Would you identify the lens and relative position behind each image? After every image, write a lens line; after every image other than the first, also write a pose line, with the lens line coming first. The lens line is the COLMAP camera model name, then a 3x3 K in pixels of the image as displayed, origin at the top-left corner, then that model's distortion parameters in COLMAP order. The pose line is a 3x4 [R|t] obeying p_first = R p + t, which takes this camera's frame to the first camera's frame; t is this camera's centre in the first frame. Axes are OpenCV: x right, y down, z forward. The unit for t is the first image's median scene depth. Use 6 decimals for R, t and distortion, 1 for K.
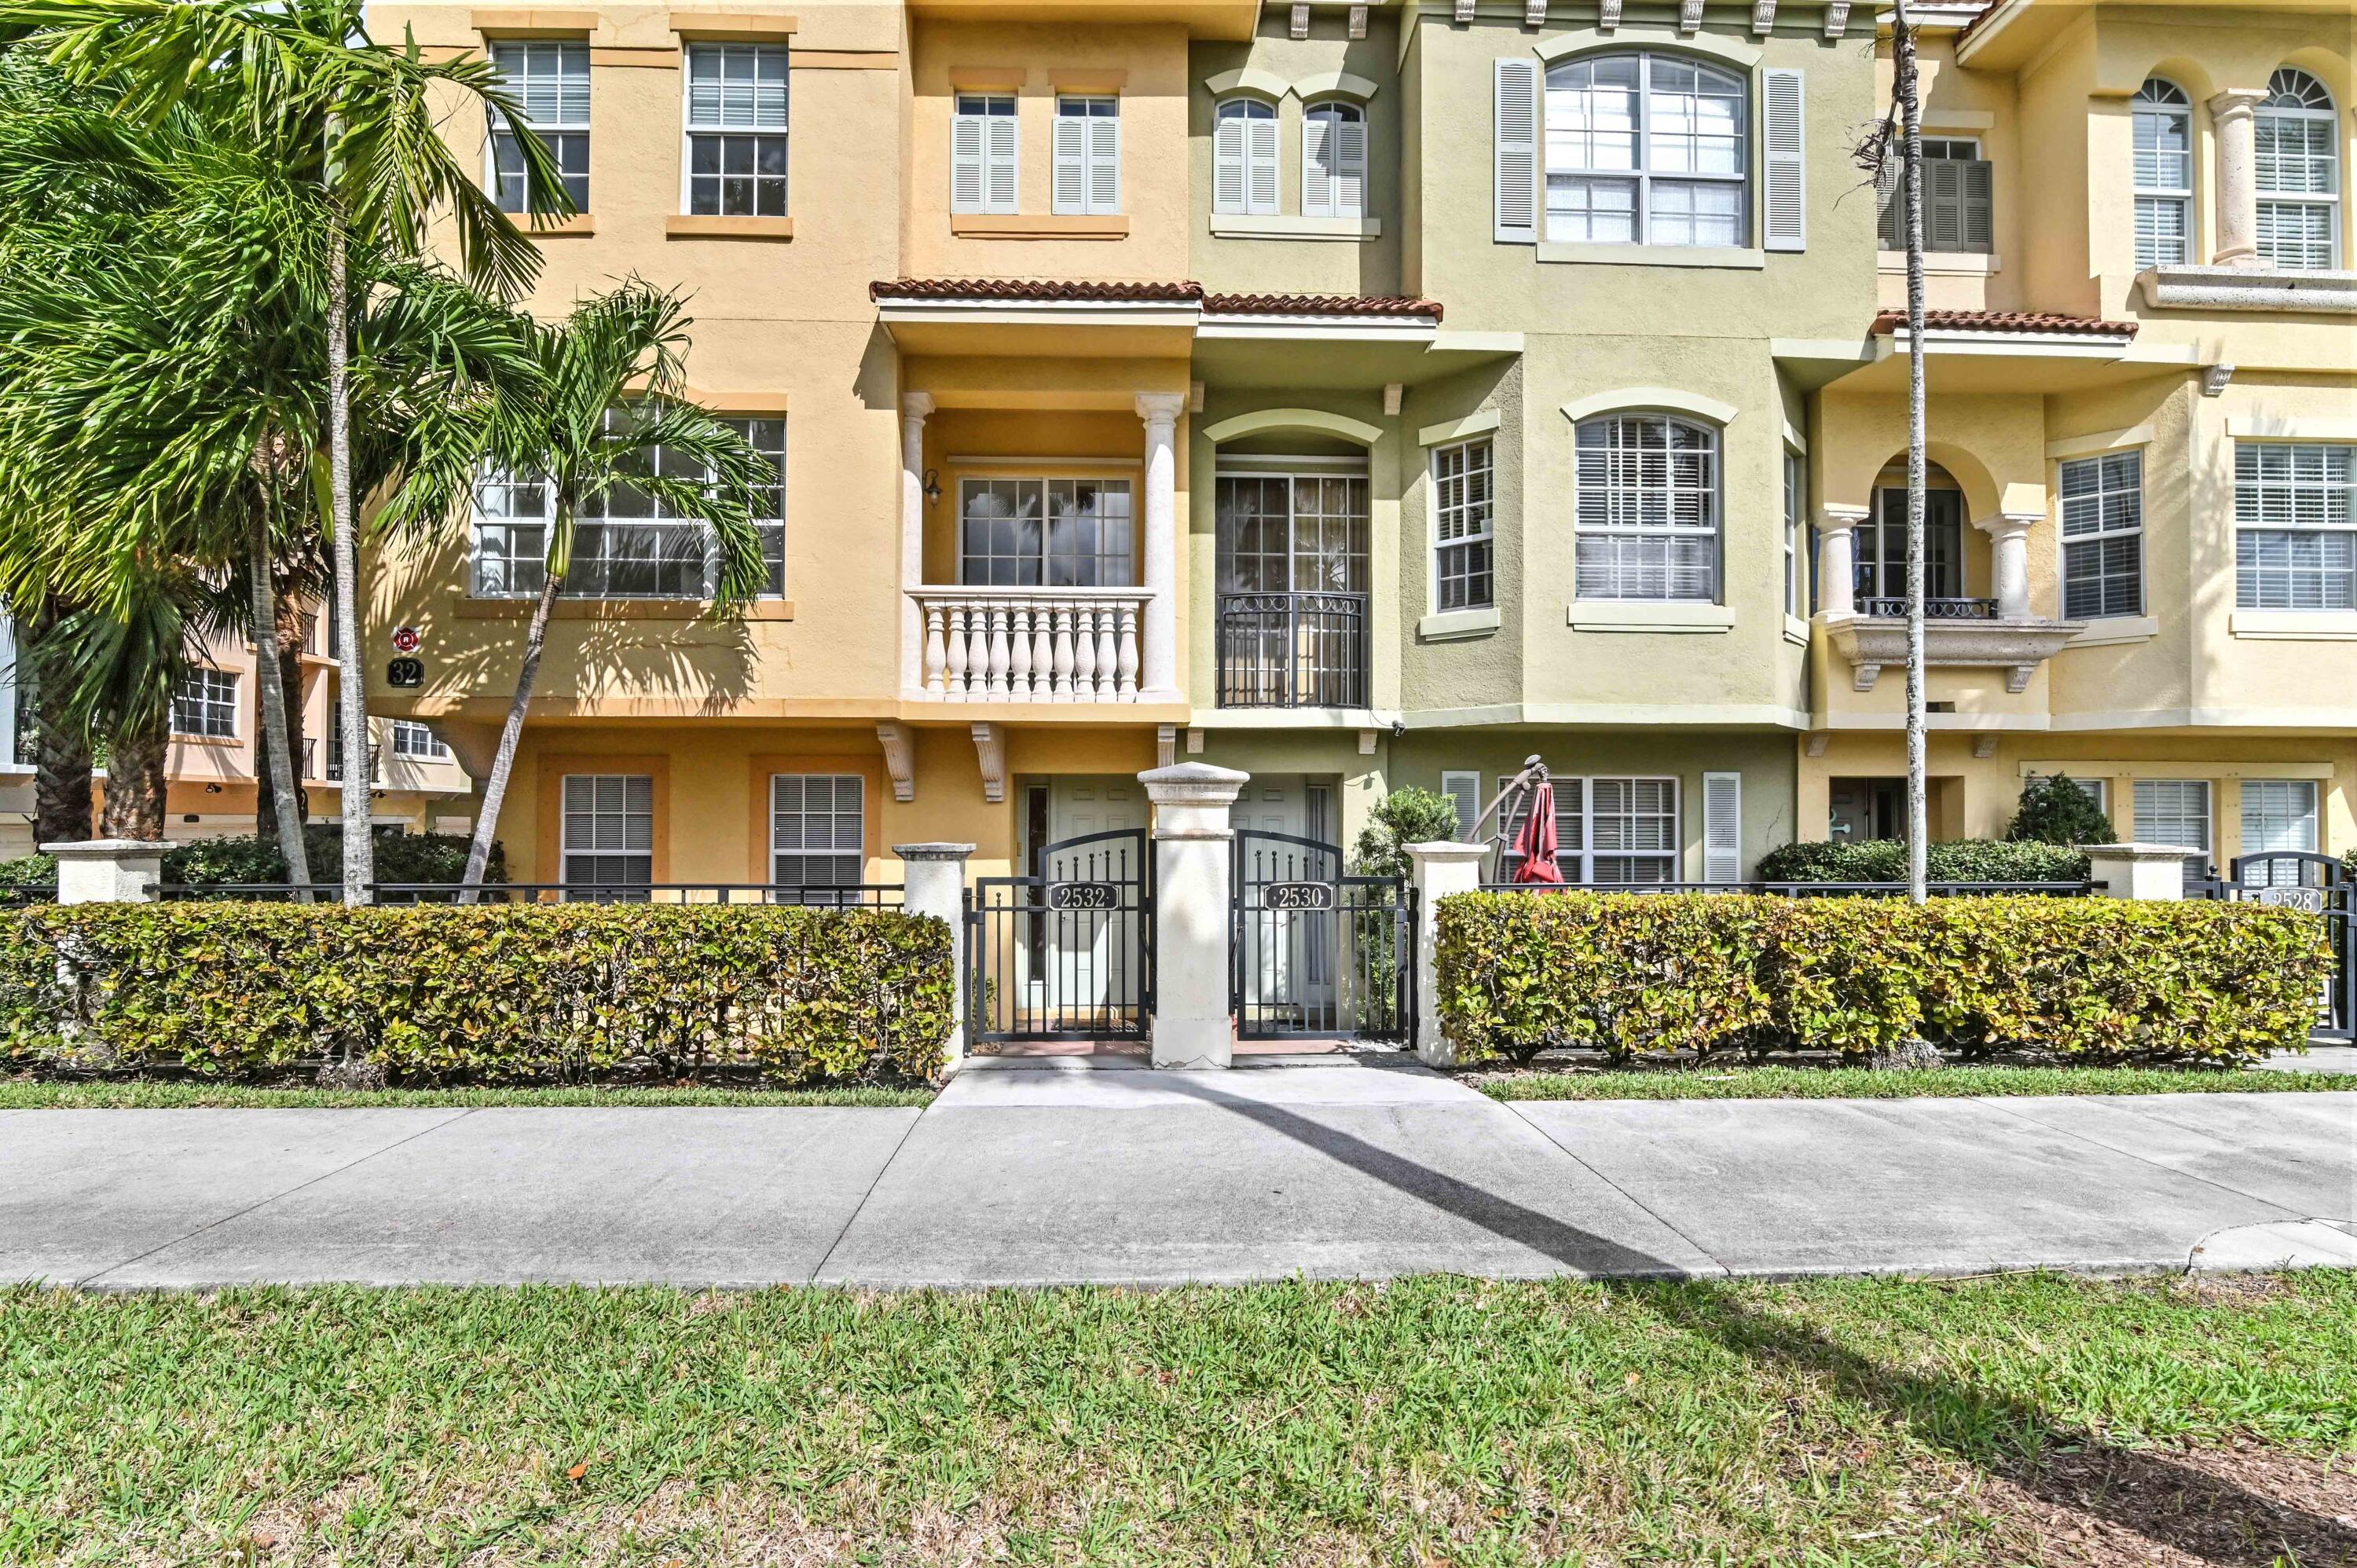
lens RADIAL K [[1161.1, 0, 1152.8], [0, 1161.1, 798.1], [0, 0, 1]] dist [-0.018725, -0.000770]
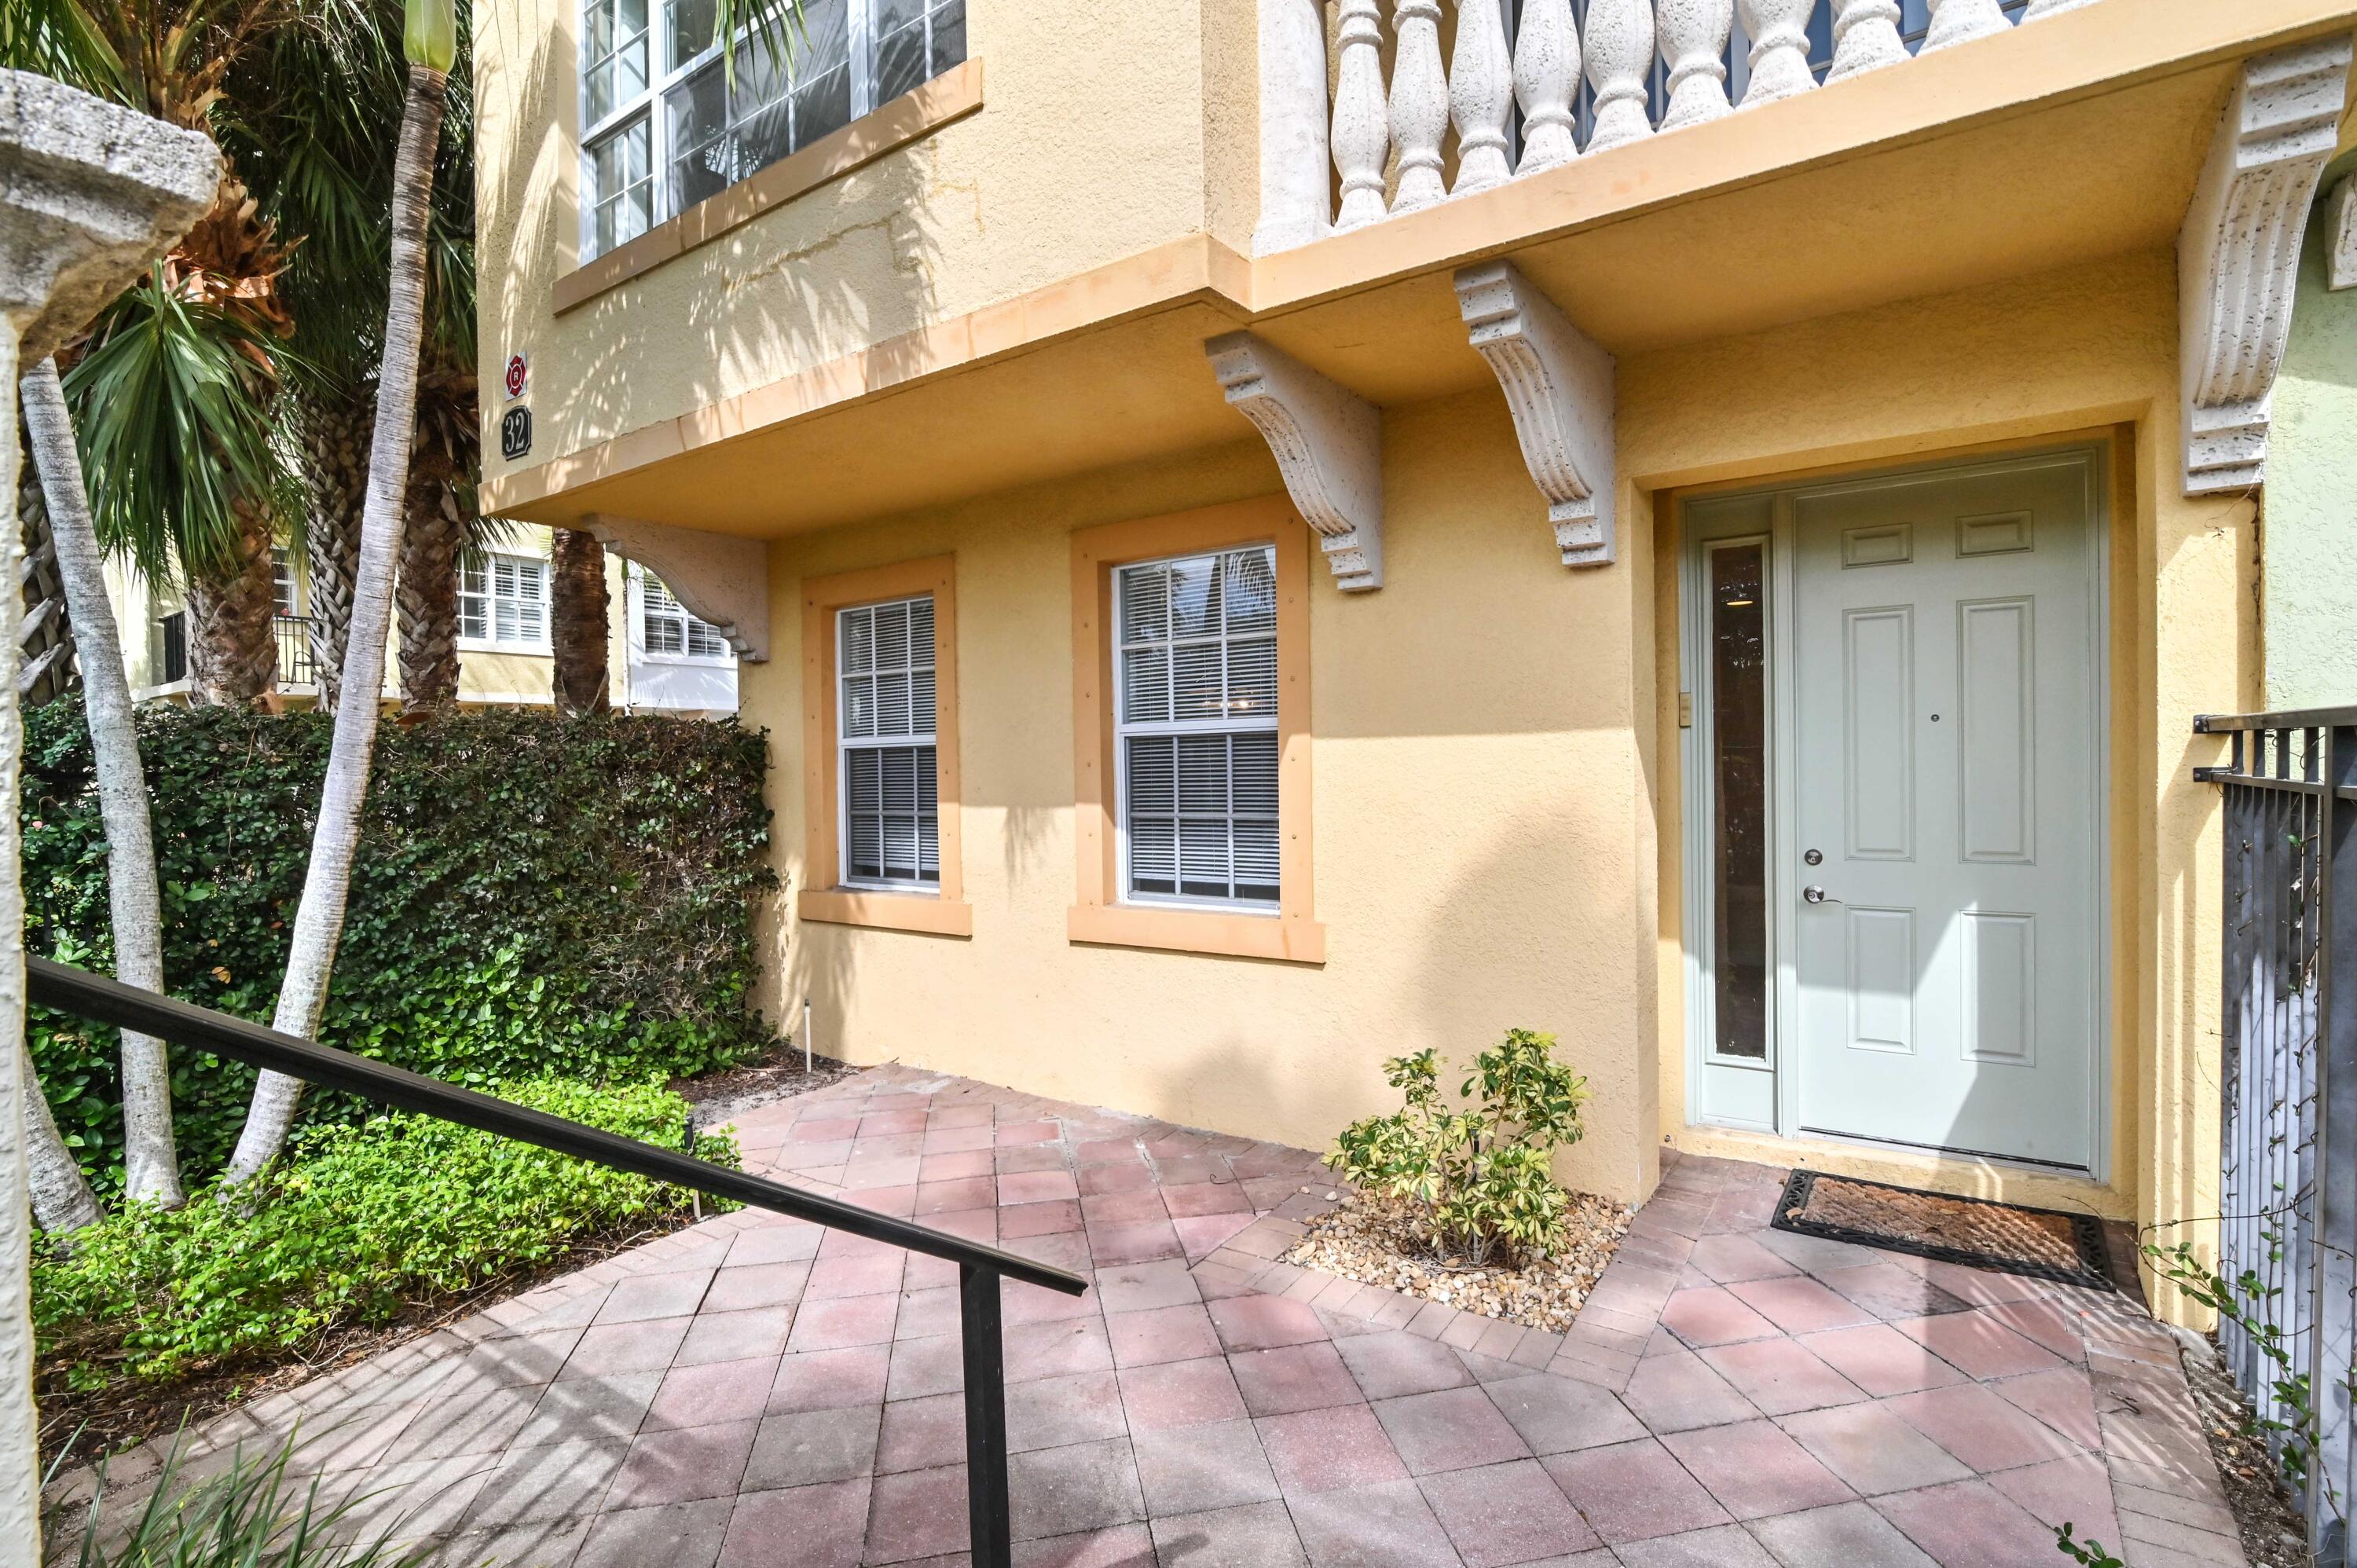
lens RADIAL K [[1094.9, 0, 1186.9], [0, 1094.9, 784.7], [0, 0, 1]] dist [-0.011976, -0.000094]
pose [[0.807437, -0.012546, -0.589821, -0.039557], [0.017297, 0.999847, 0.002411, 0.071807], [0.589701, -0.012149, 0.807530, 0.681242]]
